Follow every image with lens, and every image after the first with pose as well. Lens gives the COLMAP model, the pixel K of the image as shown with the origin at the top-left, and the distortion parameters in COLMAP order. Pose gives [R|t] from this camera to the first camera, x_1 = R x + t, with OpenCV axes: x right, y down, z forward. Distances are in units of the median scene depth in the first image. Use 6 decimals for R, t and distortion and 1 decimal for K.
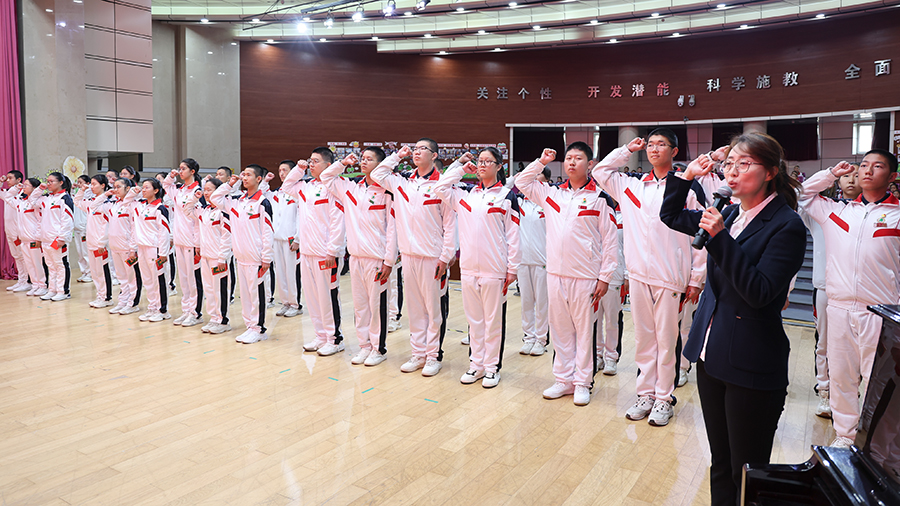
lens RADIAL K [[739.4, 0, 450.0], [0, 739.4, 251.1], [0, 0, 1]] dist [0.017179, 0.011575]
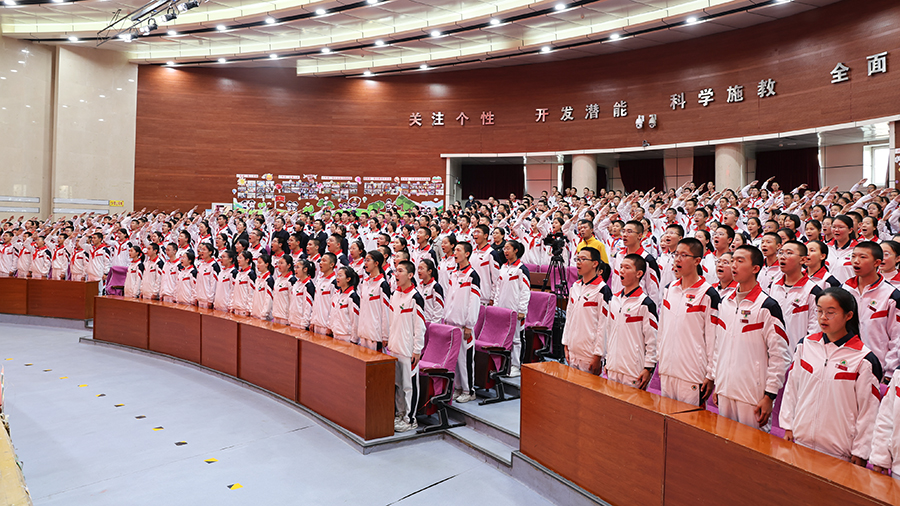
lens RADIAL K [[739.4, 0, 450.7], [0, 739.4, 251.6], [0, 0, 1]] dist [0.017179, 0.011575]
pose [[0.978584, 0.018784, -0.204989, 0.272947], [-0.035896, 0.996142, -0.080079, 0.008919], [0.202694, 0.085723, 0.975483, 0.182833]]
